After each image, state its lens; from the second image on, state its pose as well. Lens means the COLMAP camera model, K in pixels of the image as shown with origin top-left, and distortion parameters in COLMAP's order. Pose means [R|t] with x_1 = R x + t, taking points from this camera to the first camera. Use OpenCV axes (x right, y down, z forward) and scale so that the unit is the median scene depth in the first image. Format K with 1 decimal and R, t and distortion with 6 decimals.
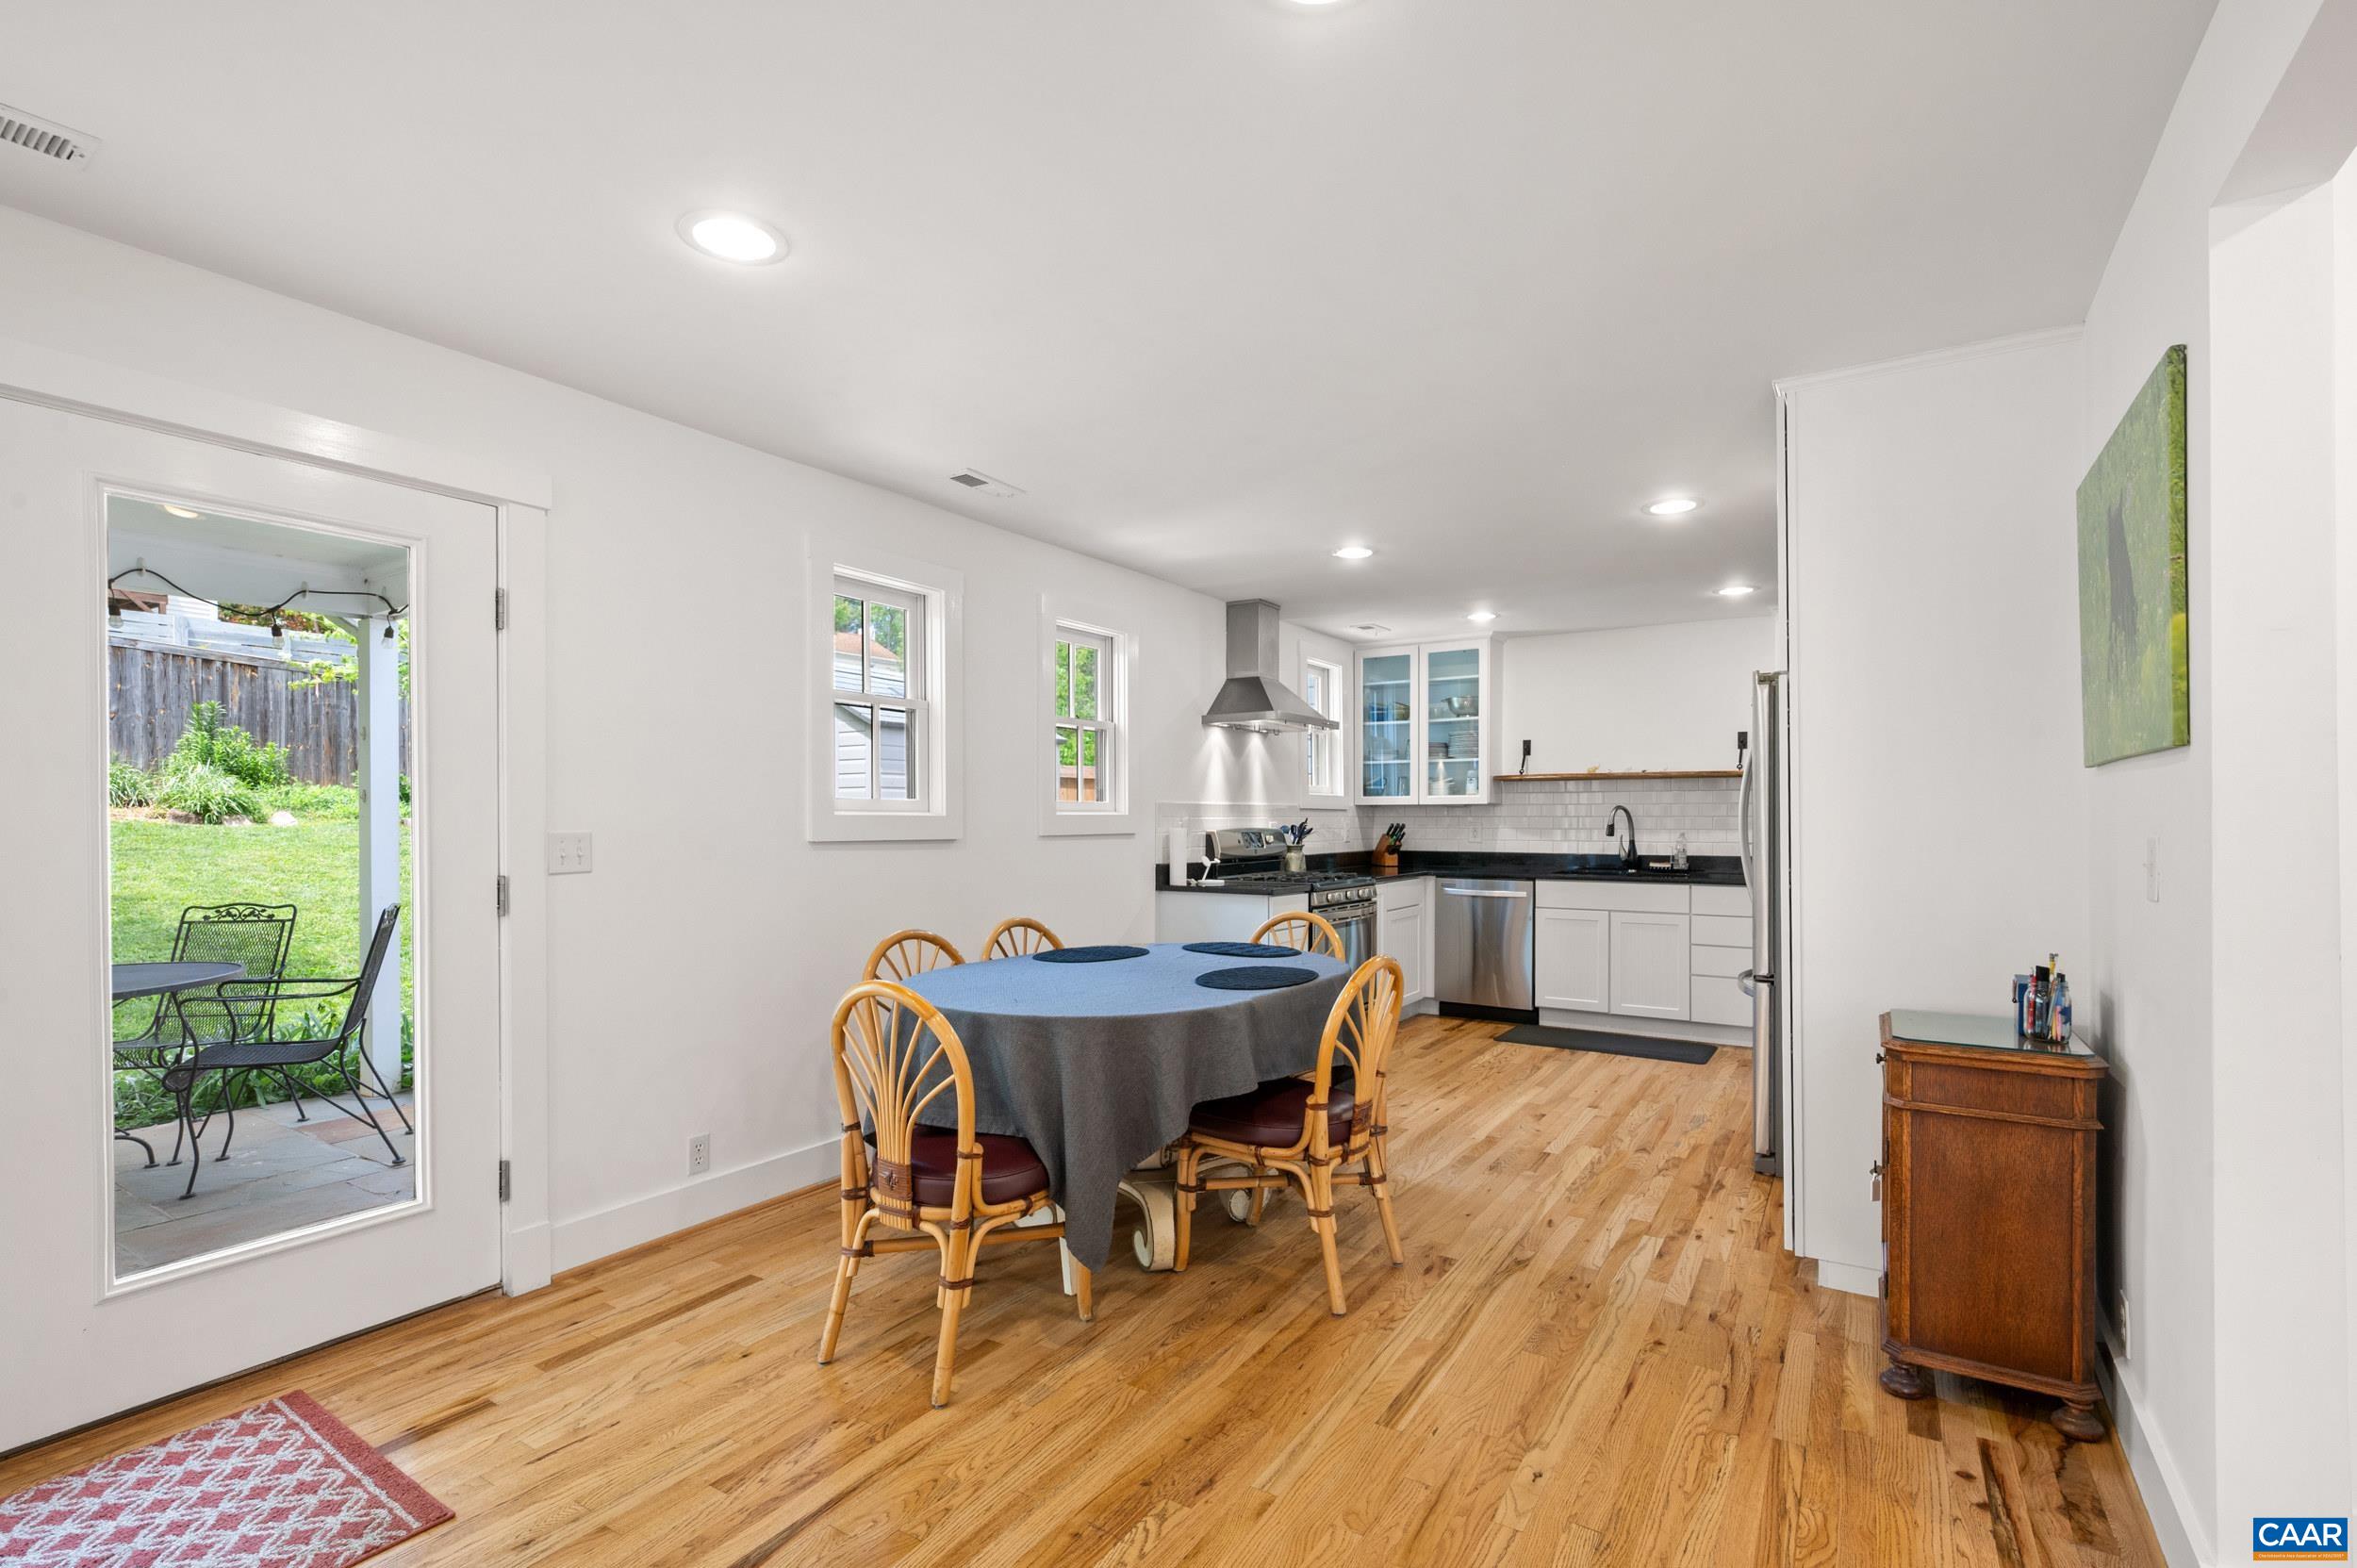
lens RADIAL K [[1057.3, 0, 1183.5], [0, 1057.3, 813.3], [0, 0, 1]] dist [-0.002457, 0.000607]
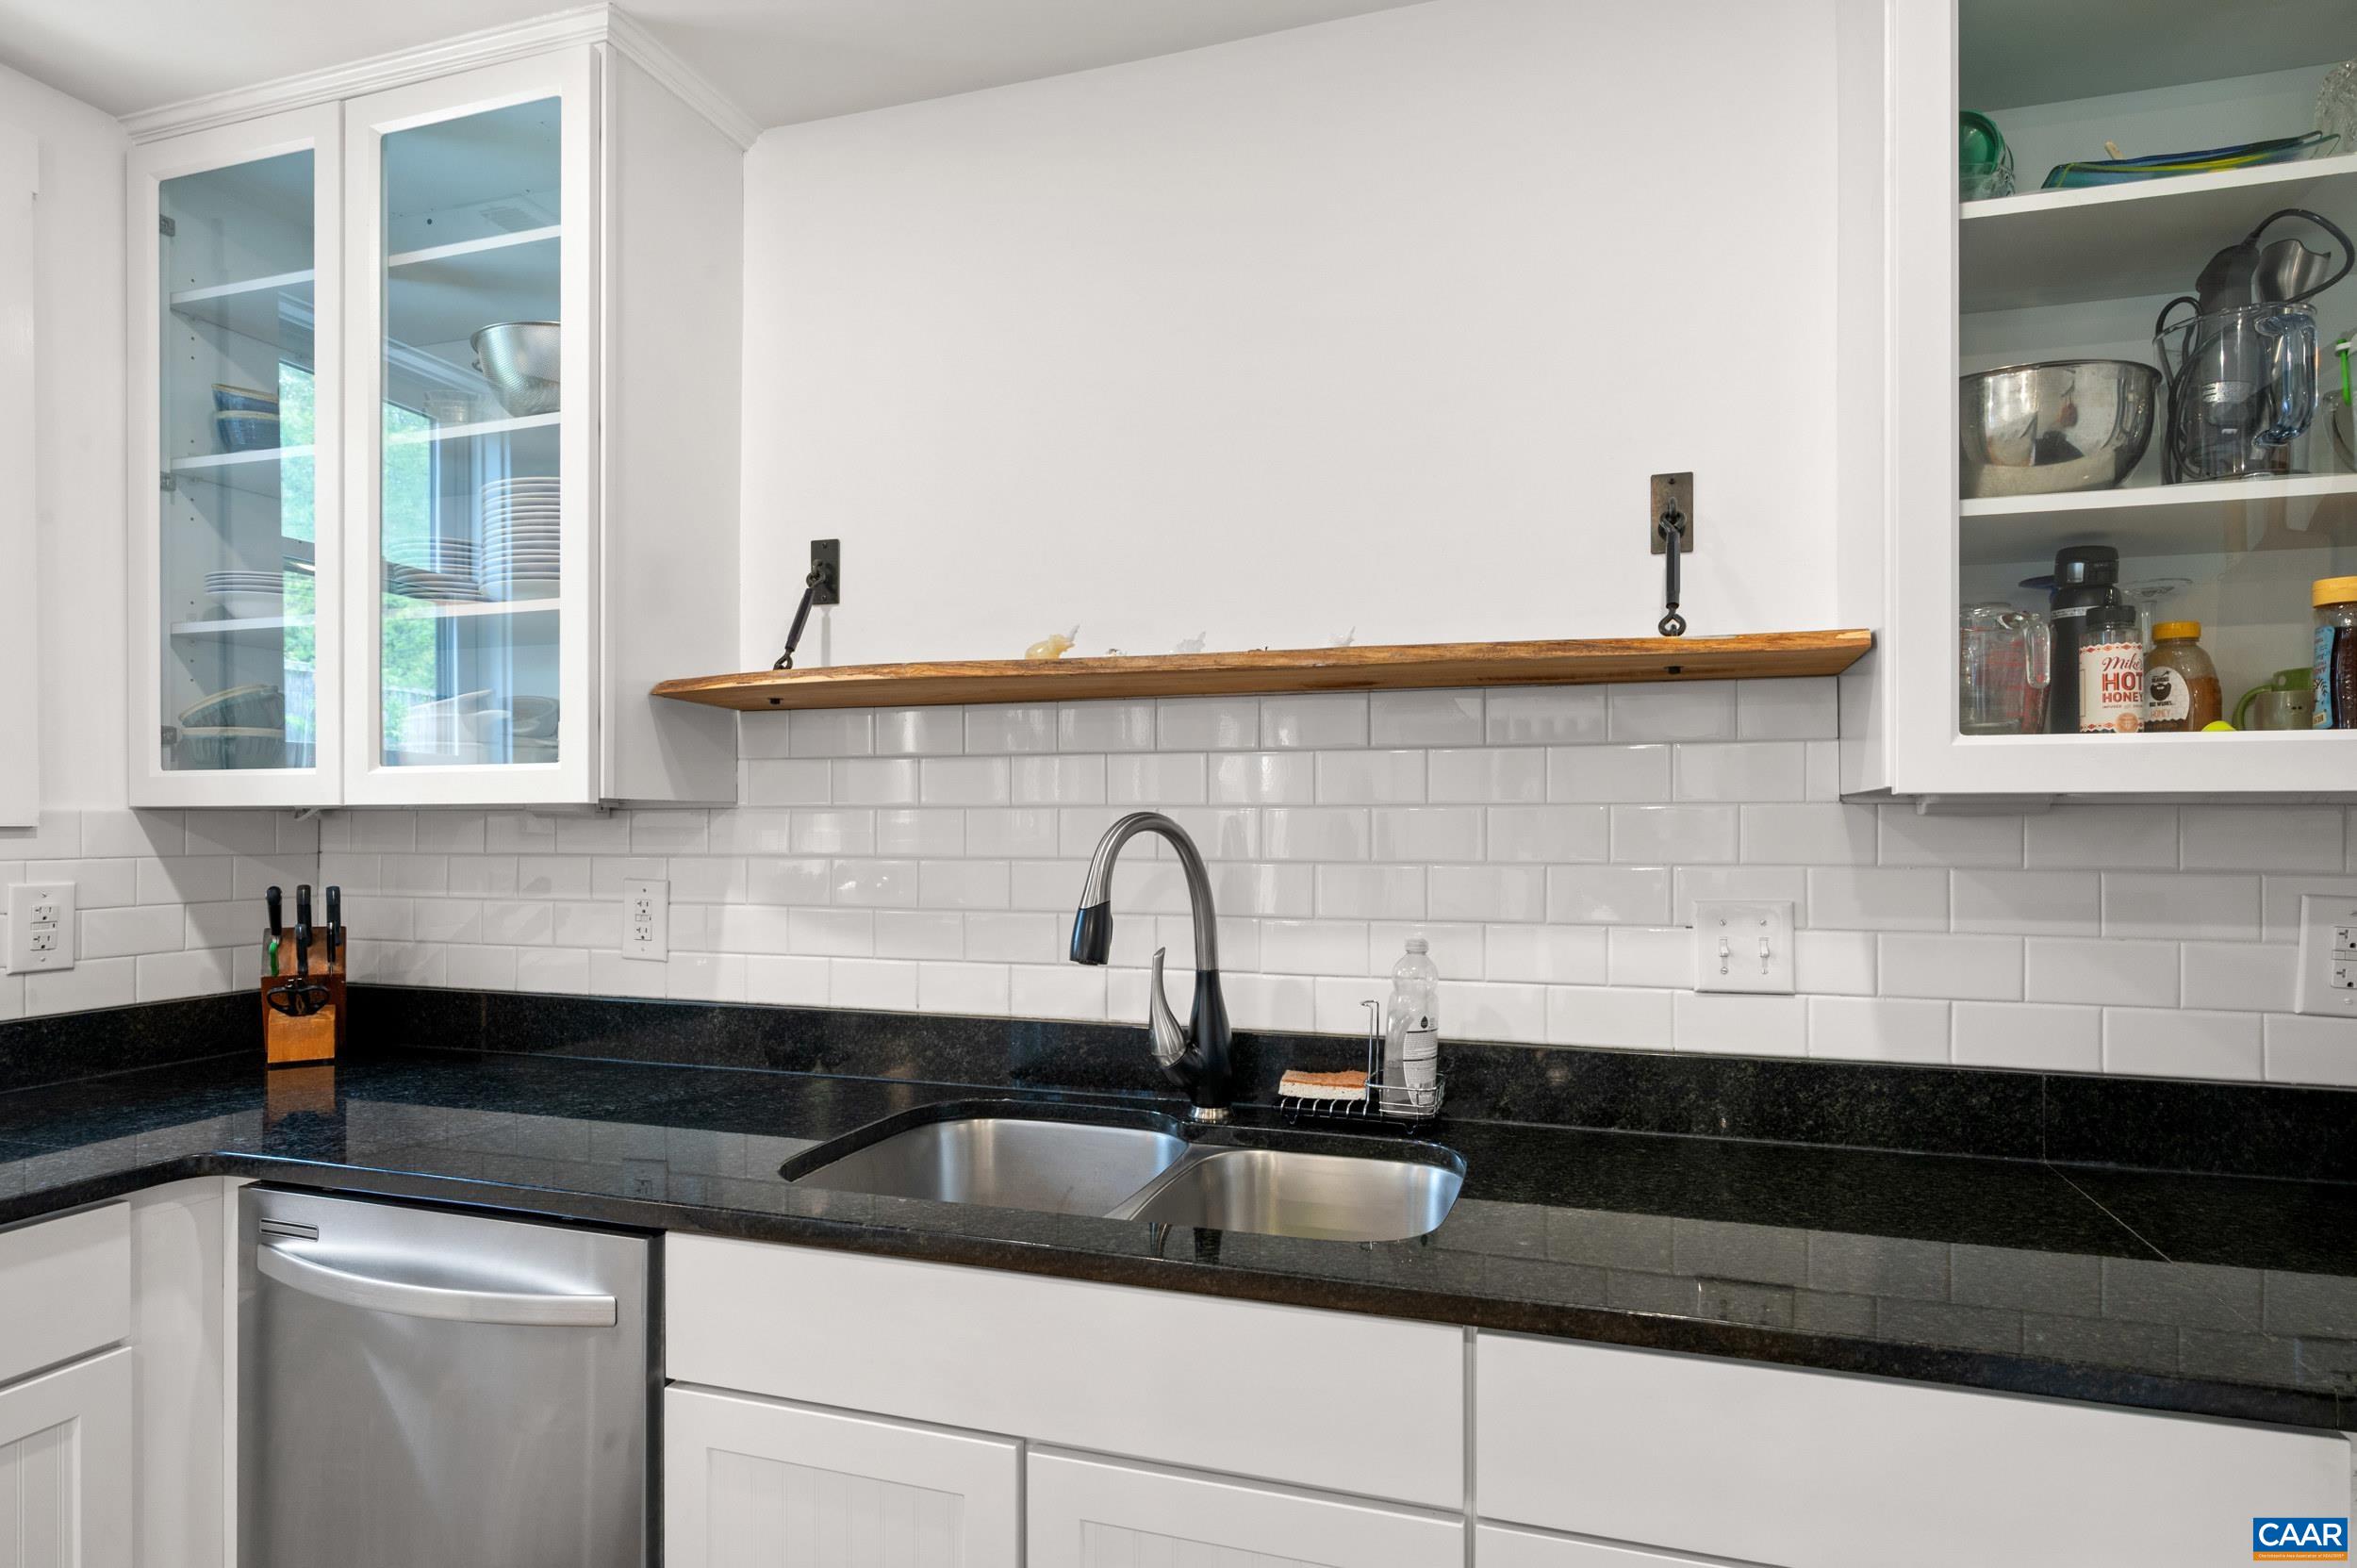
lens RADIAL K [[1291.3, 0, 1182.1], [0, 1291.3, 796.6], [0, 0, 1]] dist [0.000528, 0.000003]
pose [[0.964835, 0.001881, 0.262850, 0.569816], [0.000252, 0.999967, -0.008080, -0.013818], [-0.262857, 0.007862, 0.964803, 1.212432]]
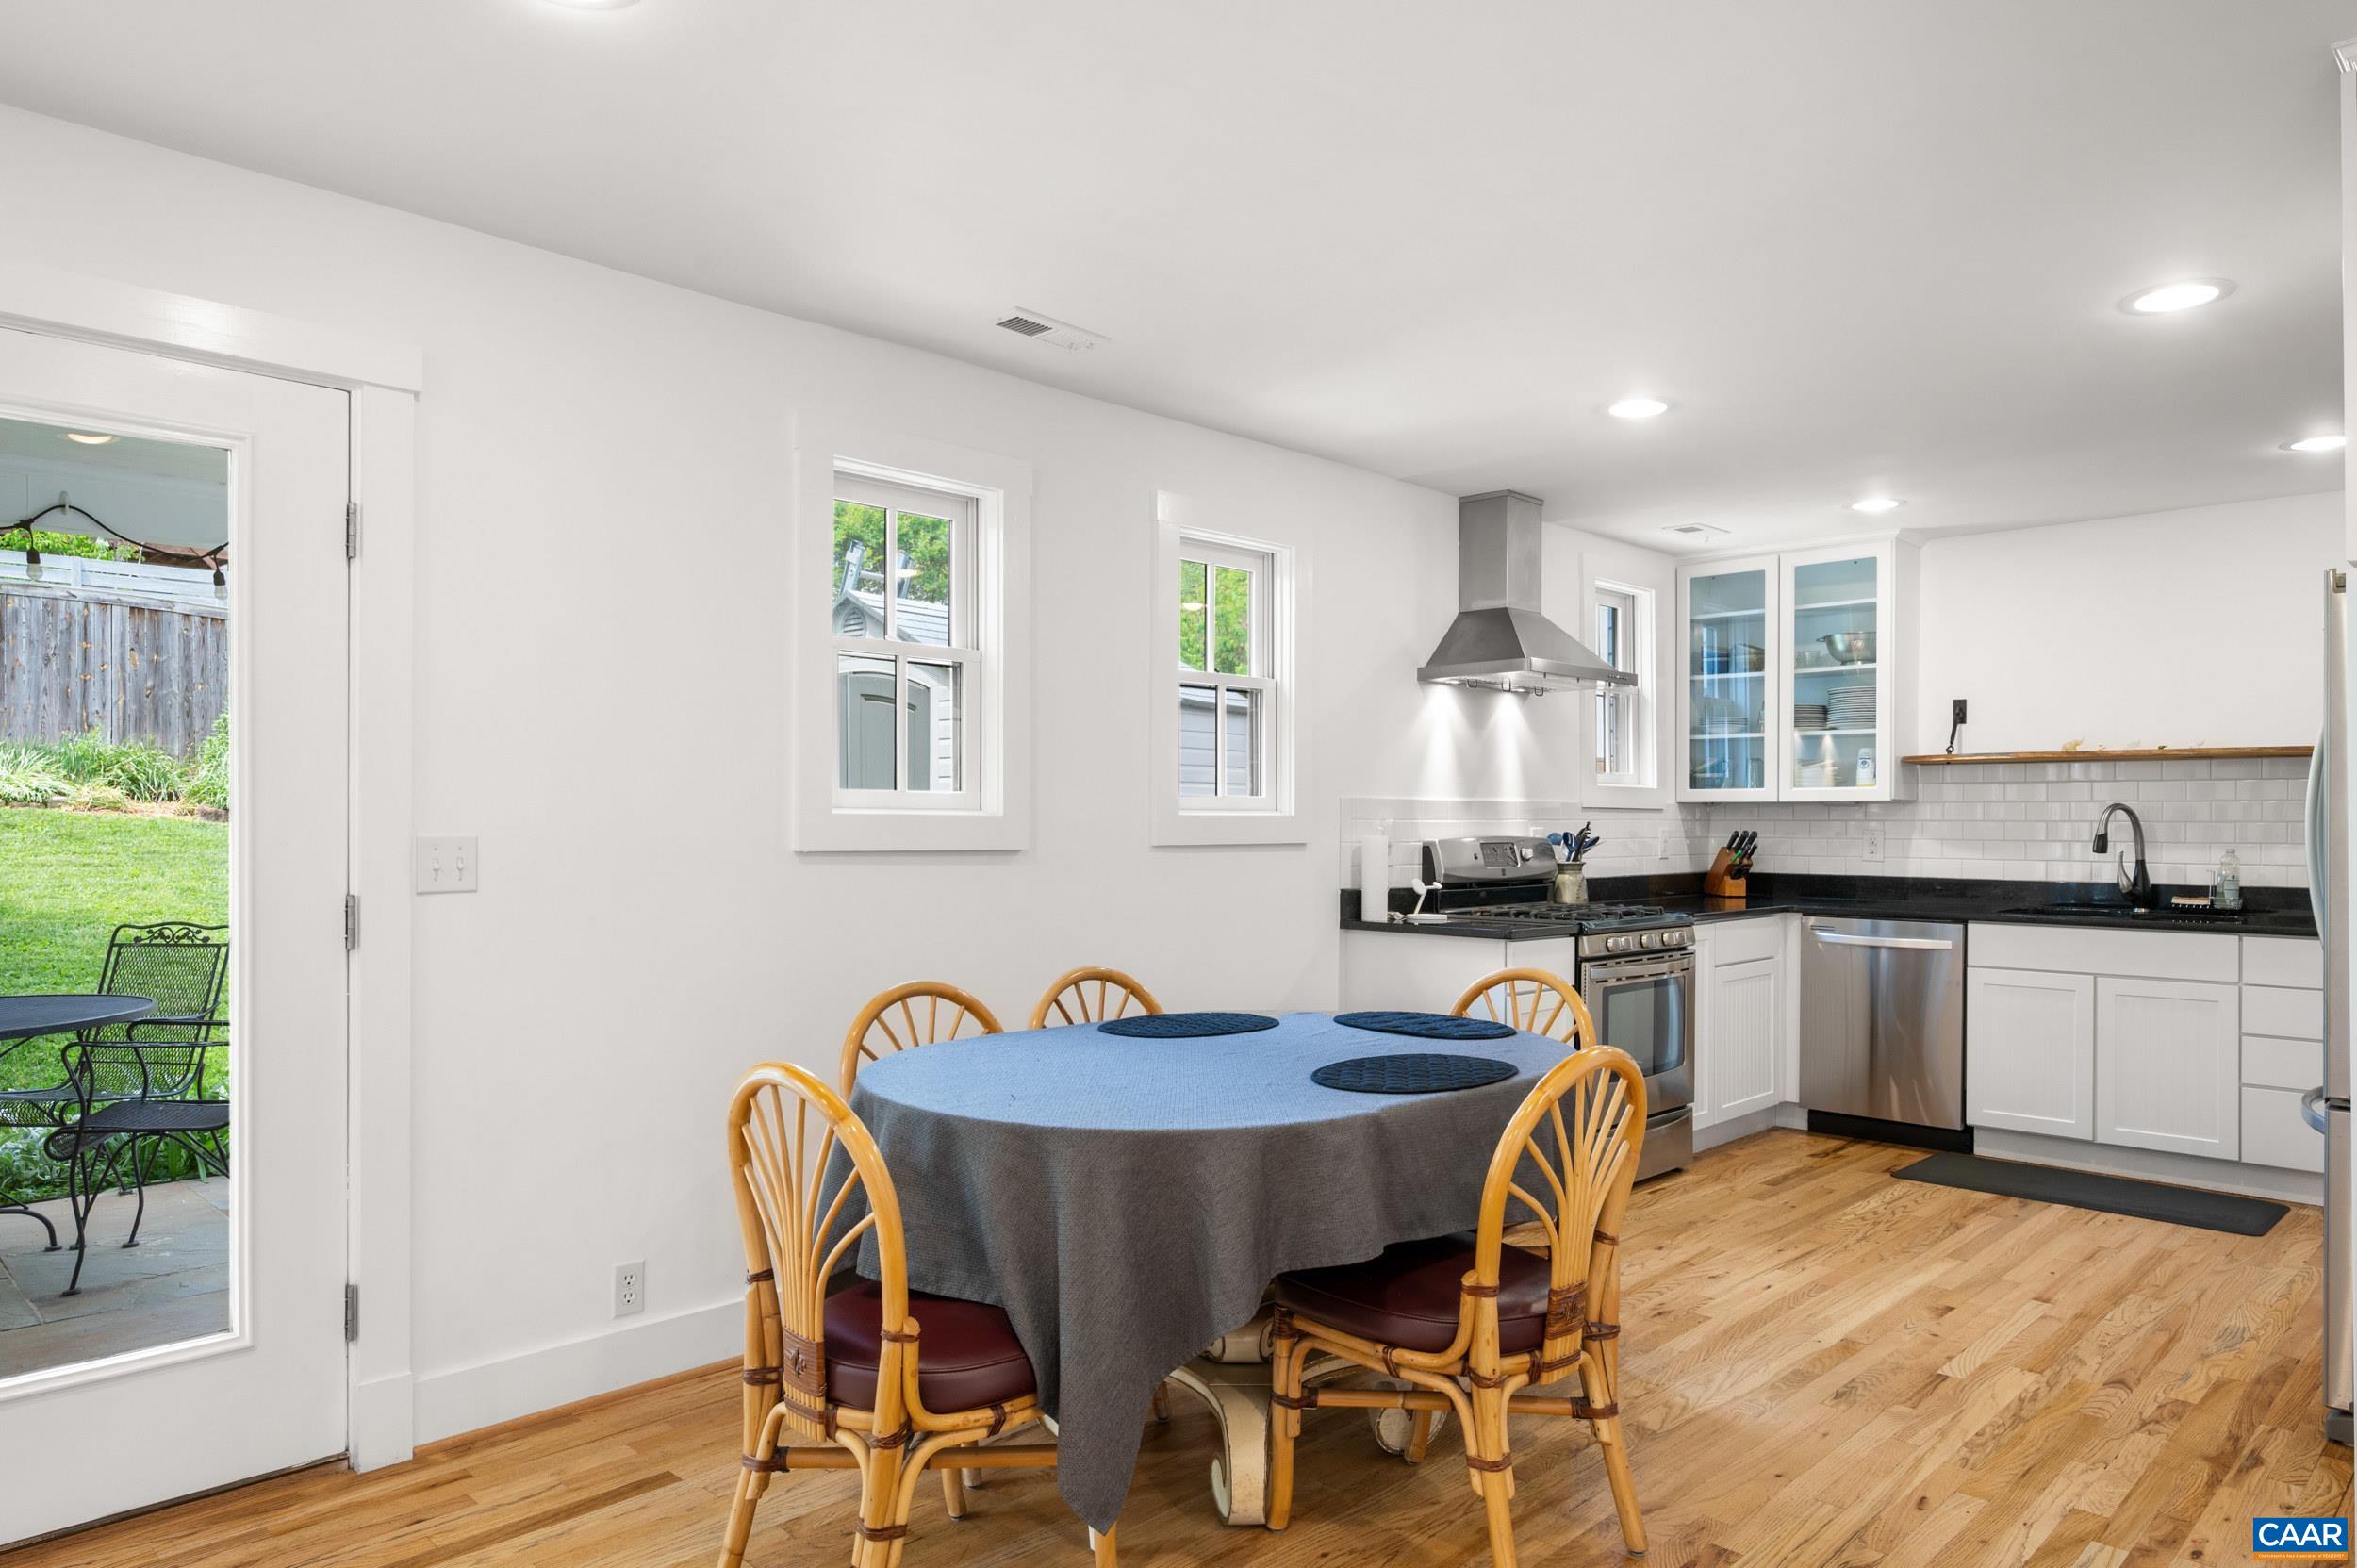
lens RADIAL K [[1476.9, 0, 1179.0], [0, 1476.9, 806.1], [0, 0, 1]] dist [-0.007059, 0.001921]
pose [[0.979062, 0.002658, -0.203544, 0.084861], [-0.003667, 0.999983, -0.004581, 0.000084], [0.203528, 0.005232, 0.979055, 0.080522]]
